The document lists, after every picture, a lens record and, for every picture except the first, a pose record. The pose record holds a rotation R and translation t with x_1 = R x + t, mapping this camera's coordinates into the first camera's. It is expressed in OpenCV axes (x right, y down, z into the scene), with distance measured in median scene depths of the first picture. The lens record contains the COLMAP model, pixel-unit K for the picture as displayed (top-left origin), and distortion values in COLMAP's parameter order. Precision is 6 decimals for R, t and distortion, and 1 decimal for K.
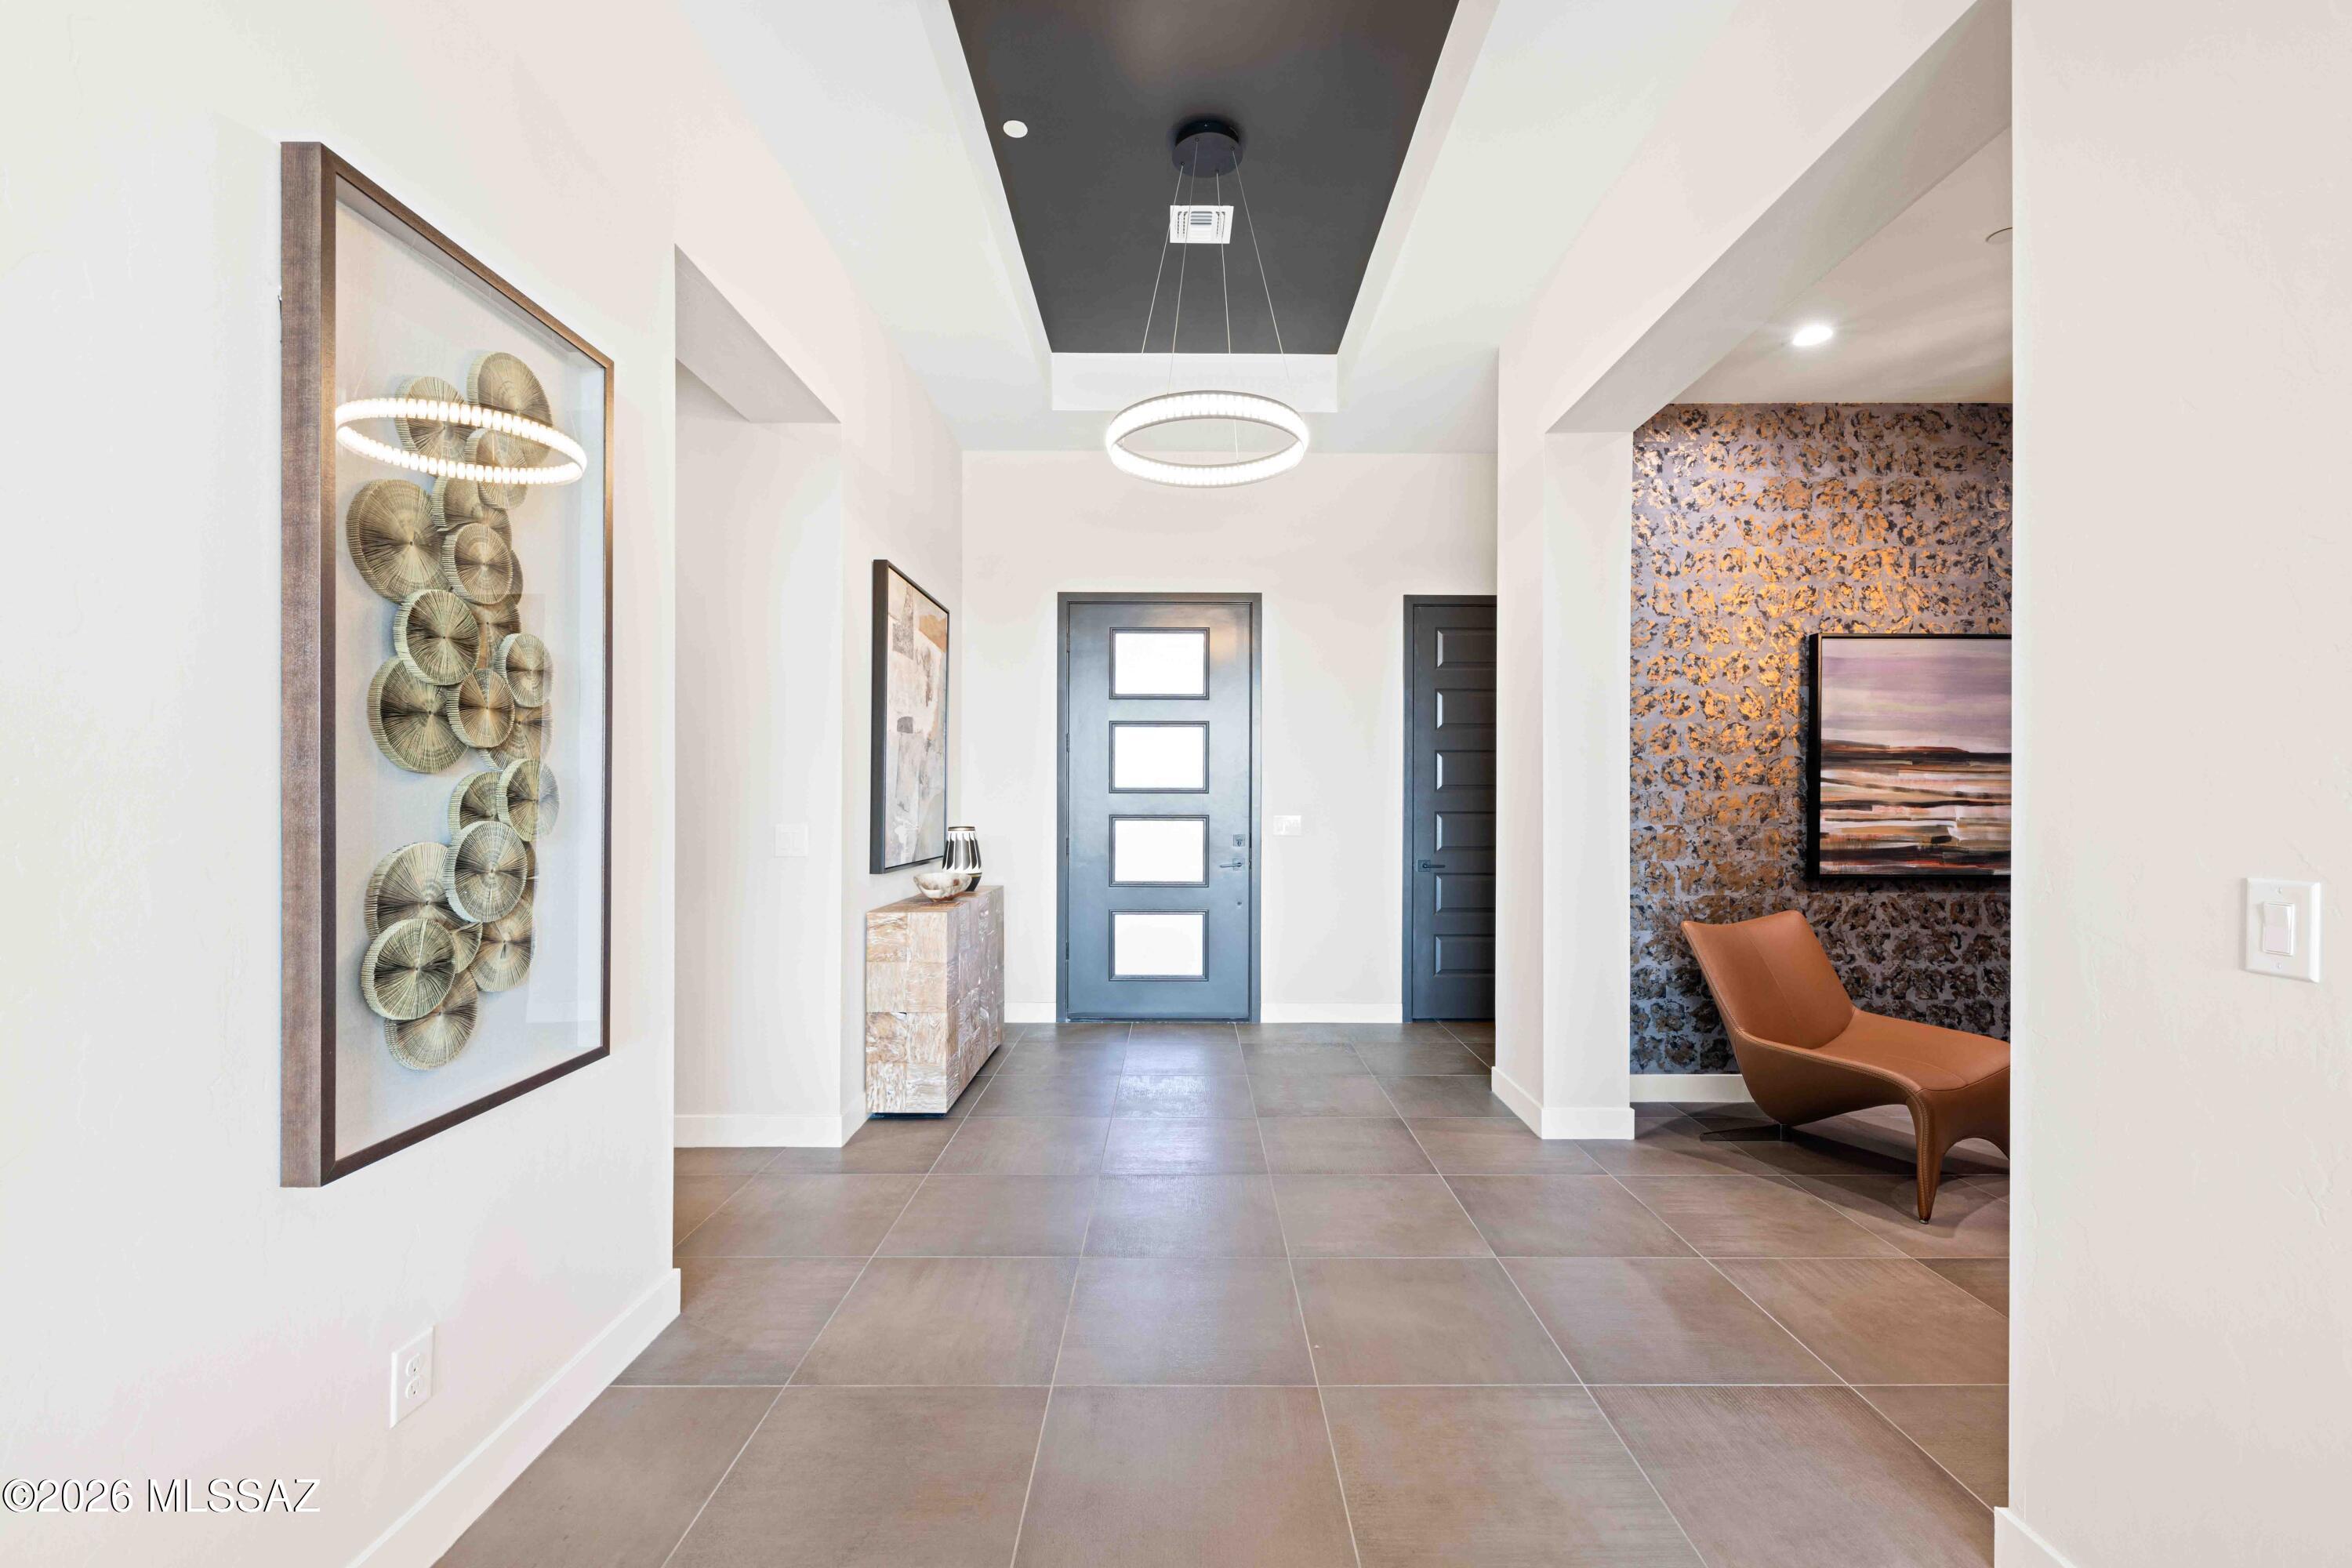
lens RADIAL K [[950.1, 0, 1190.5], [0, 950.1, 797.2], [0, 0, 1]] dist [0.003227, -0.001985]
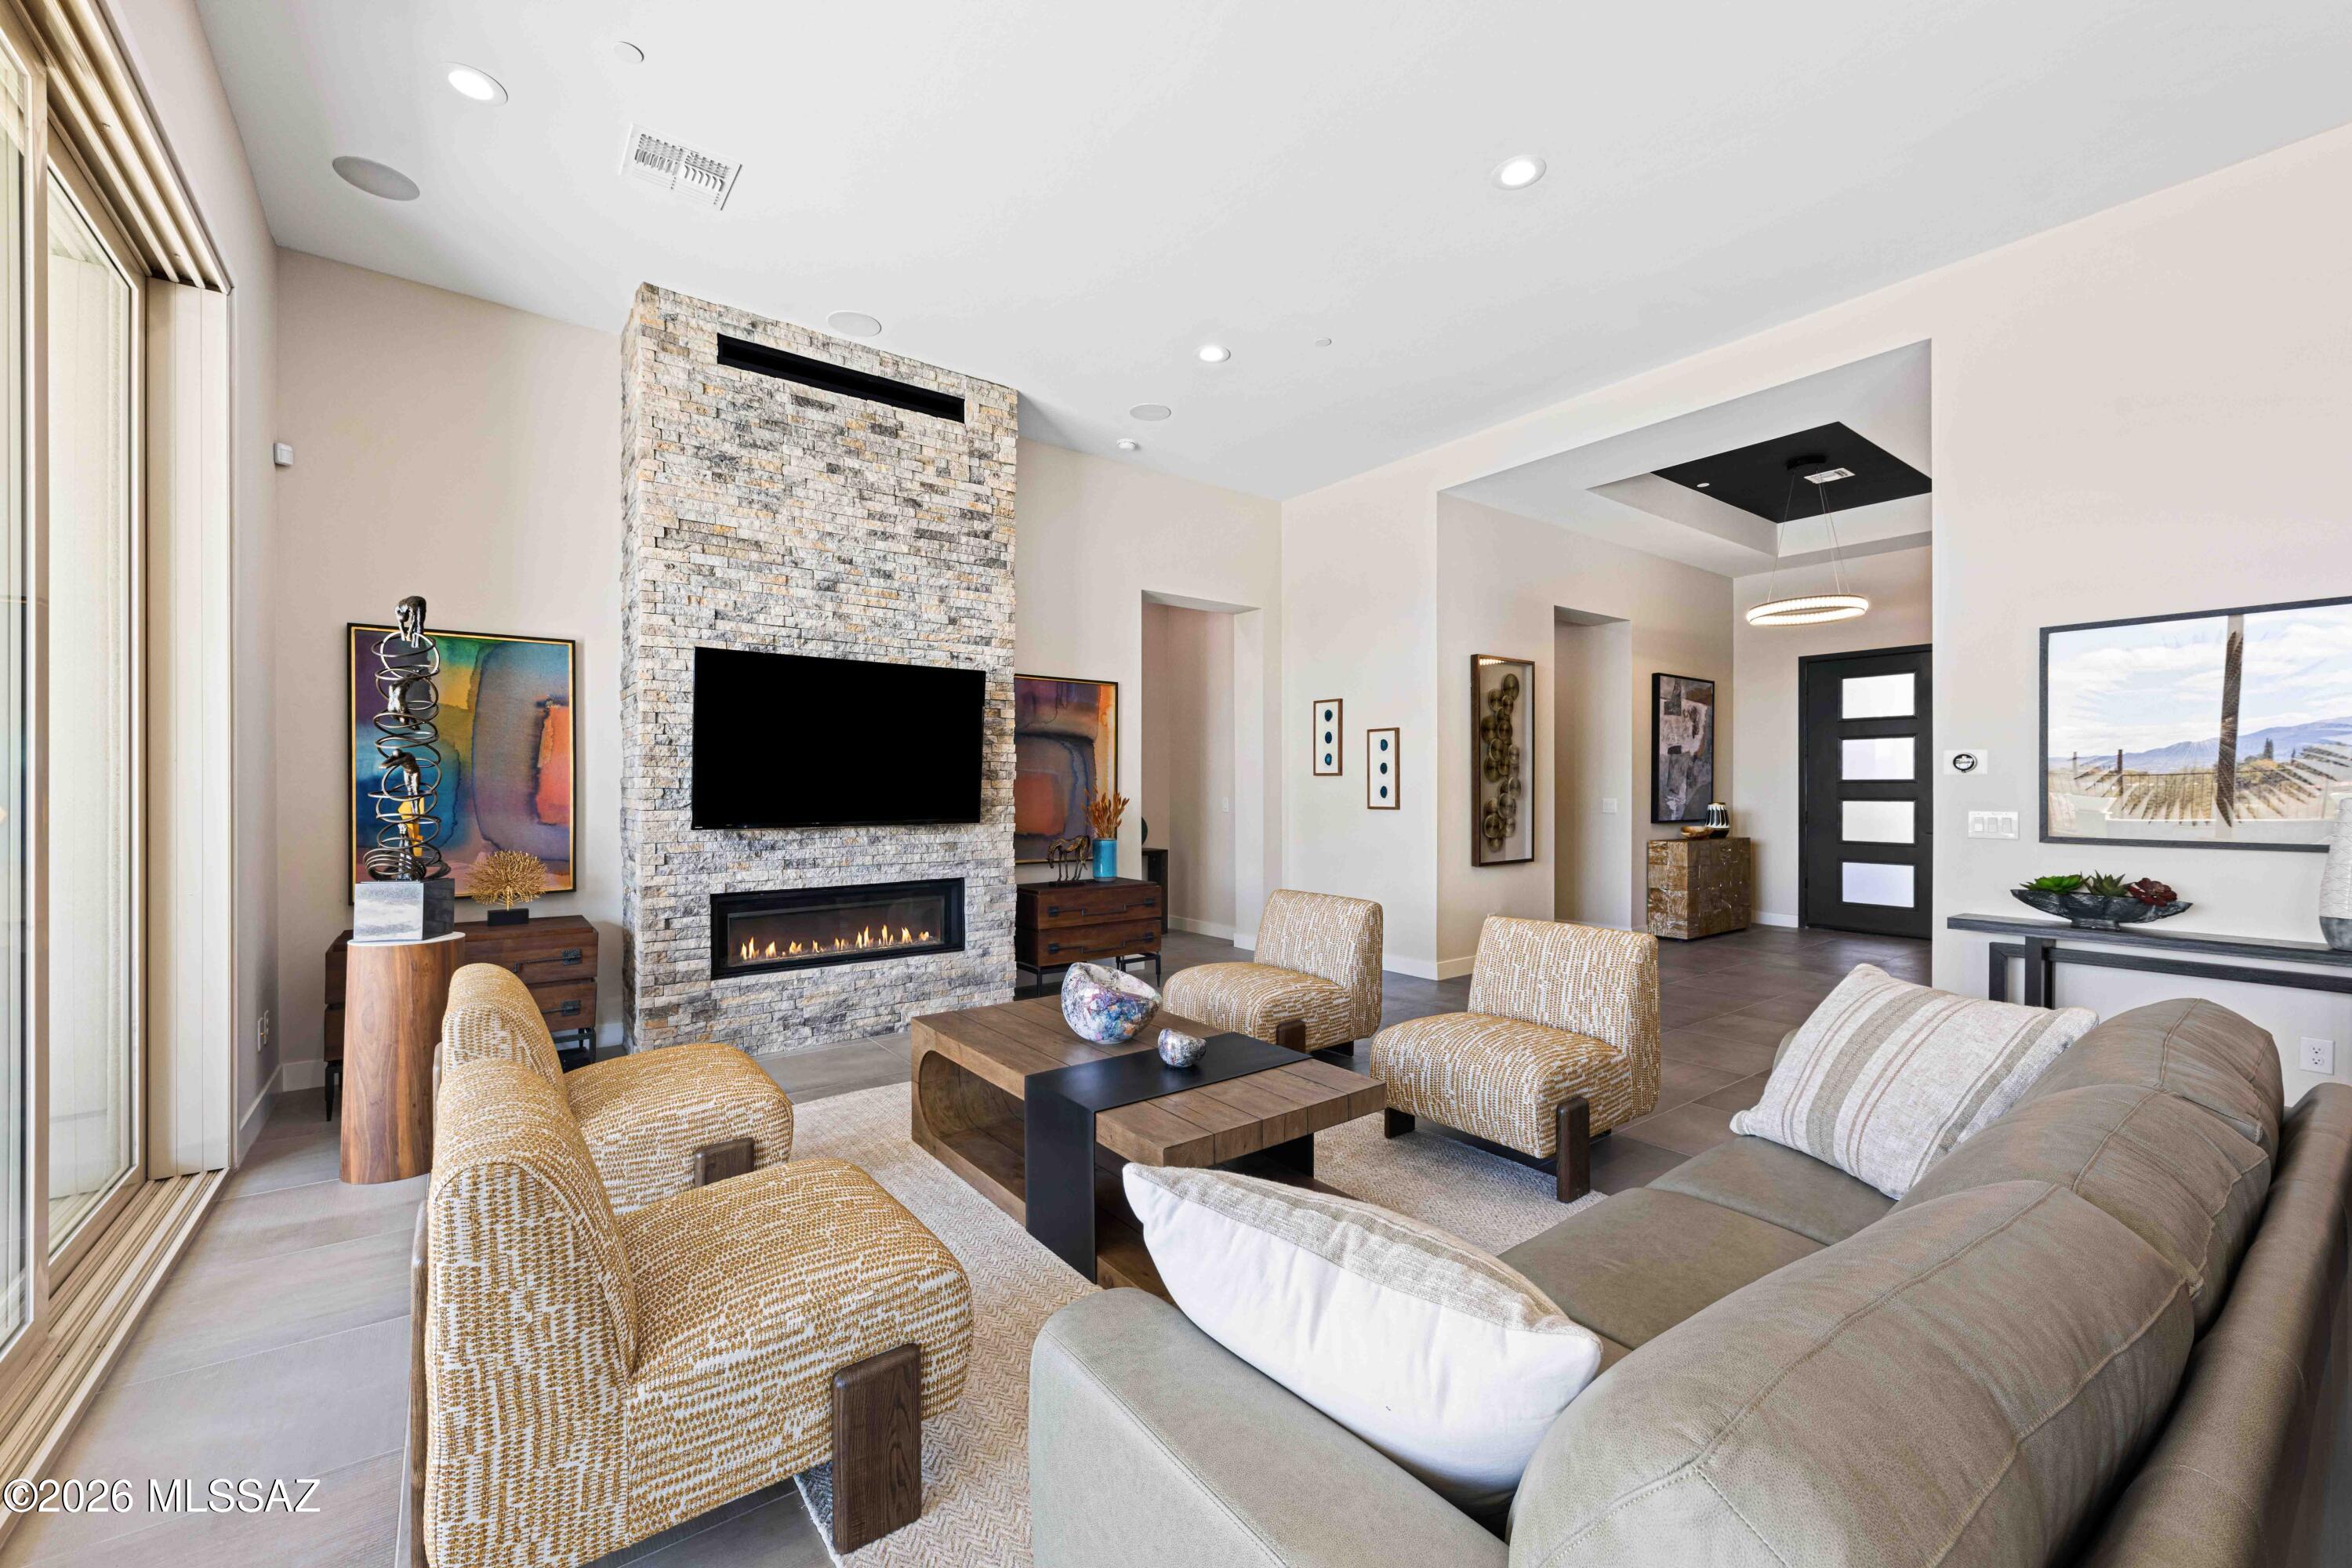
lens RADIAL K [[950.1, 0, 1155.0], [0, 950.1, 785.4], [0, 0, 1]] dist [0.003227, -0.001985]
pose [[0.588760, -0.005937, -0.808286, 1.410396], [0.005584, 0.999979, -0.003277, -0.004033], [0.808289, -0.002584, 0.588780, -2.211379]]
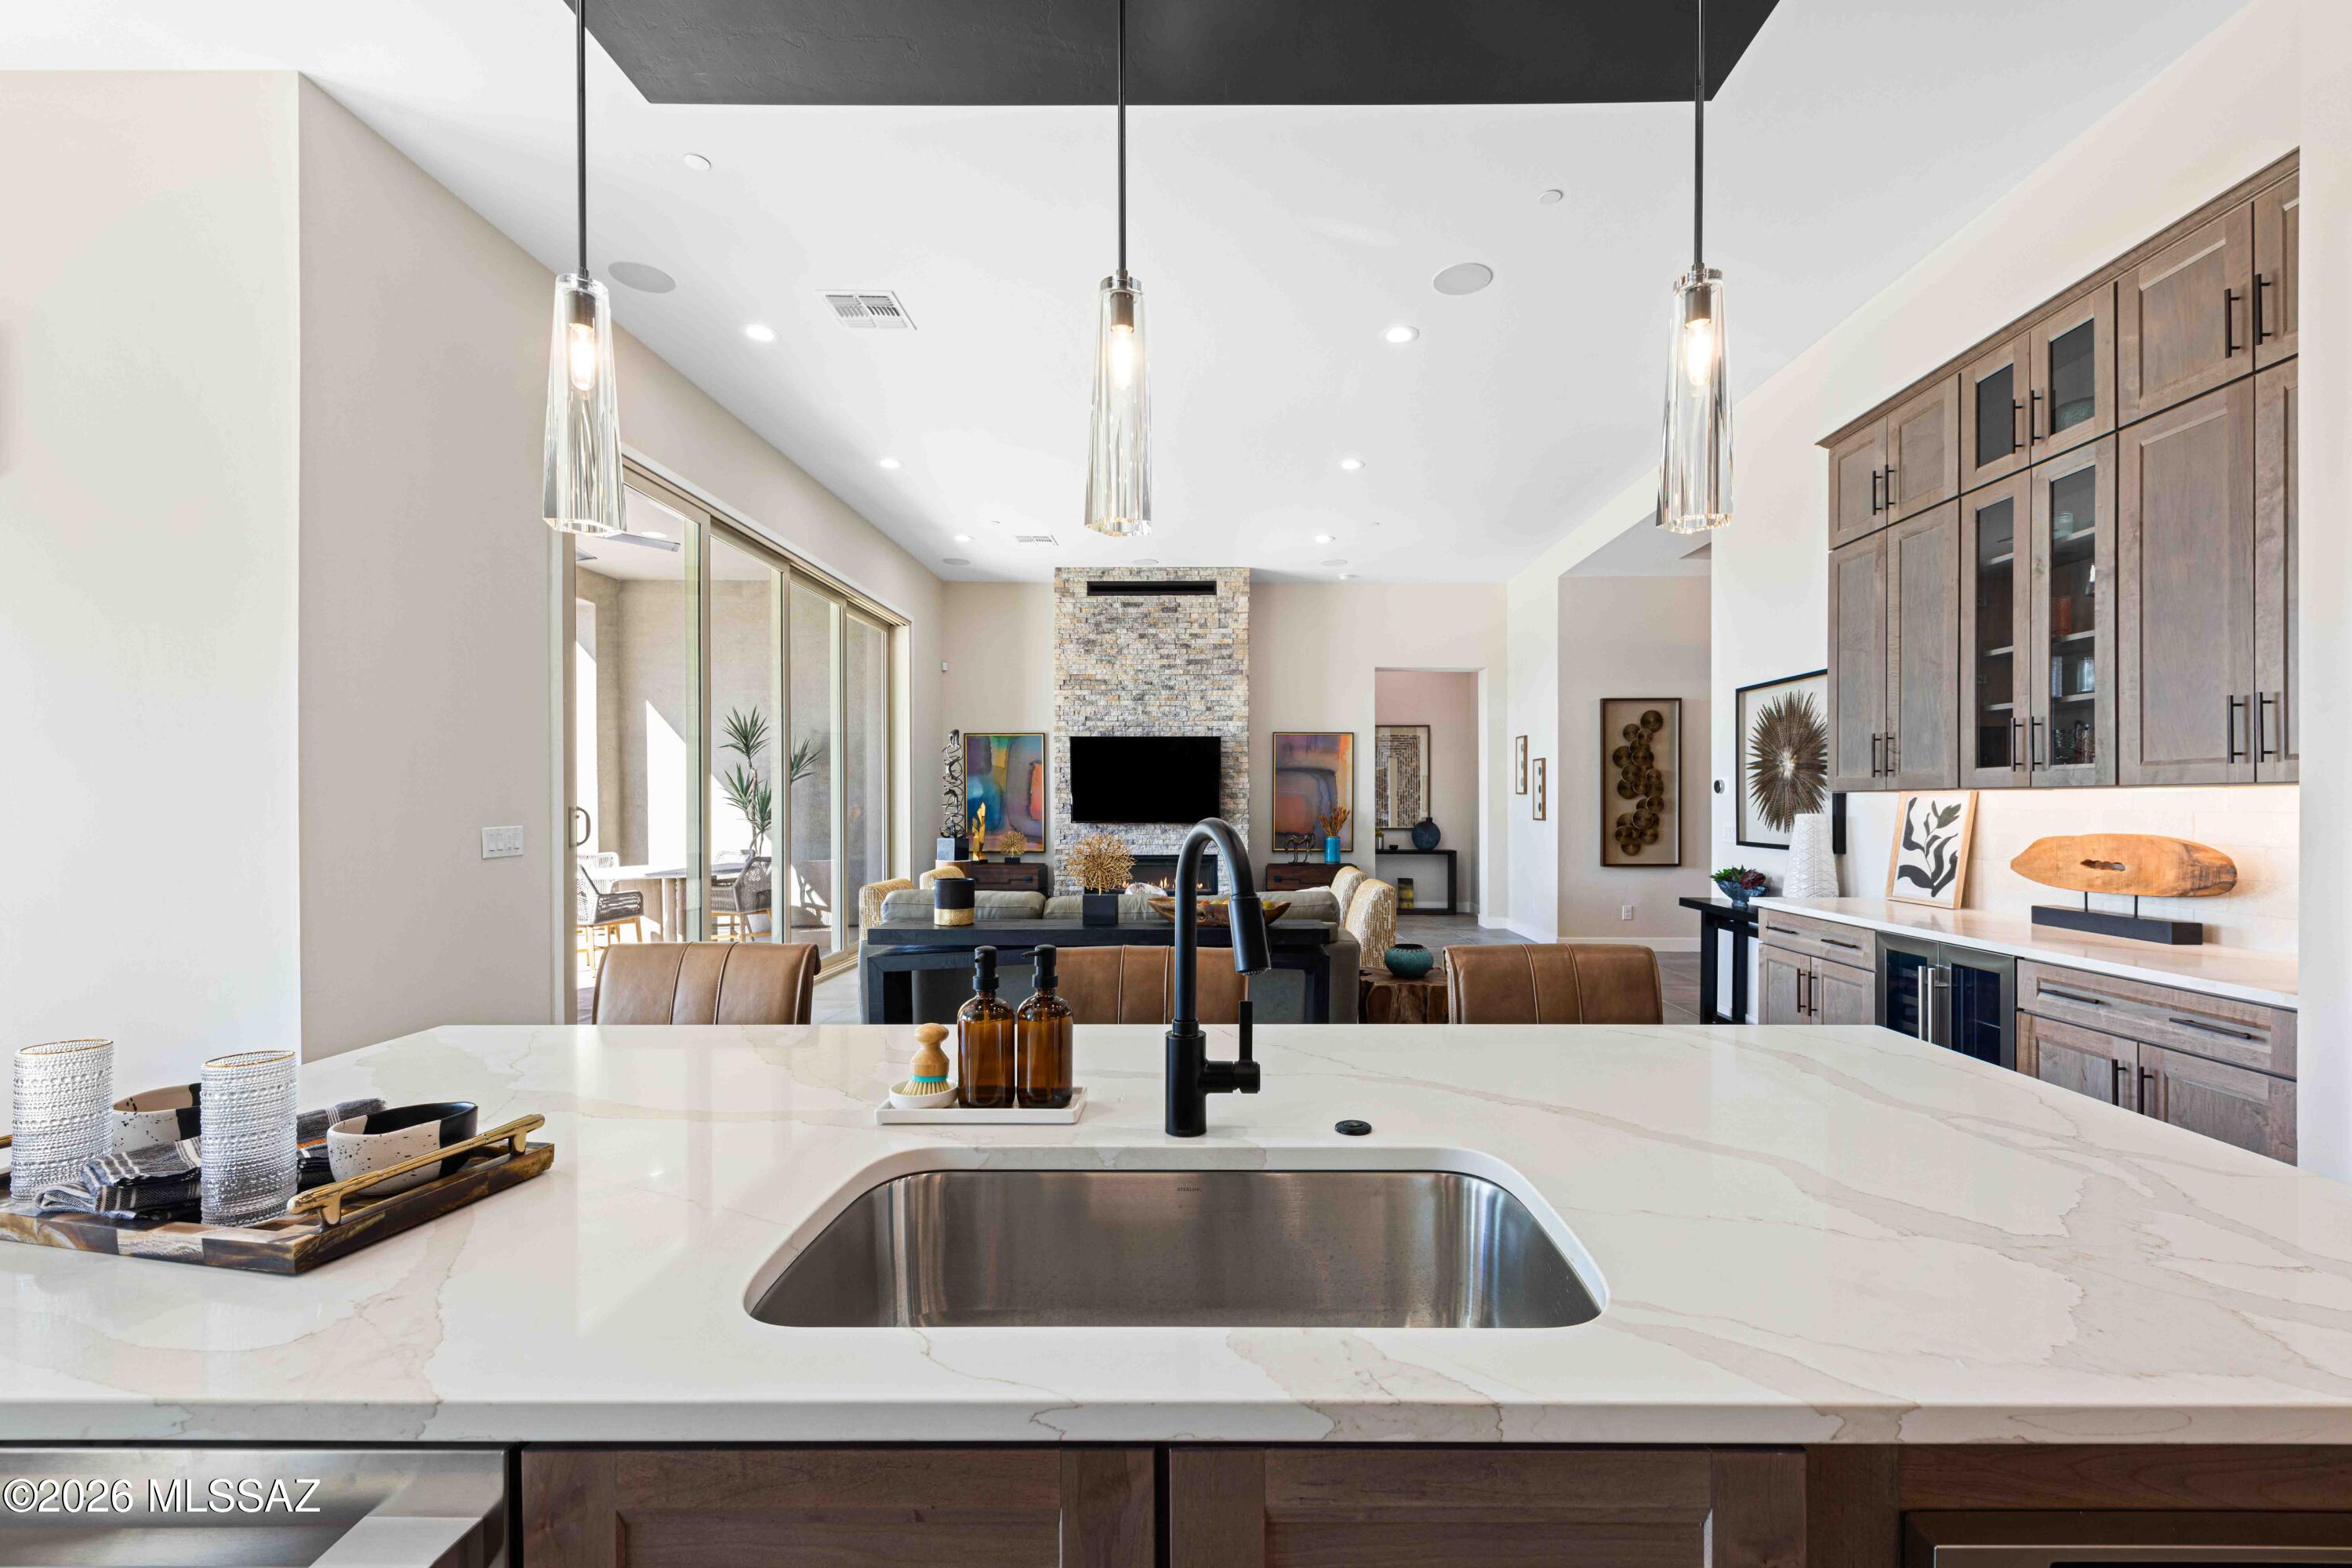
lens RADIAL K [[950.1, 0, 1180.3], [0, 950.1, 807.7], [0, 0, 1]] dist [0.003227, -0.001985]
pose [[-0.051382, 0.001554, -0.998678, 3.687673], [0.001876, 0.999997, 0.001459, 0.005800], [0.998677, -0.001798, -0.051385, -0.969853]]
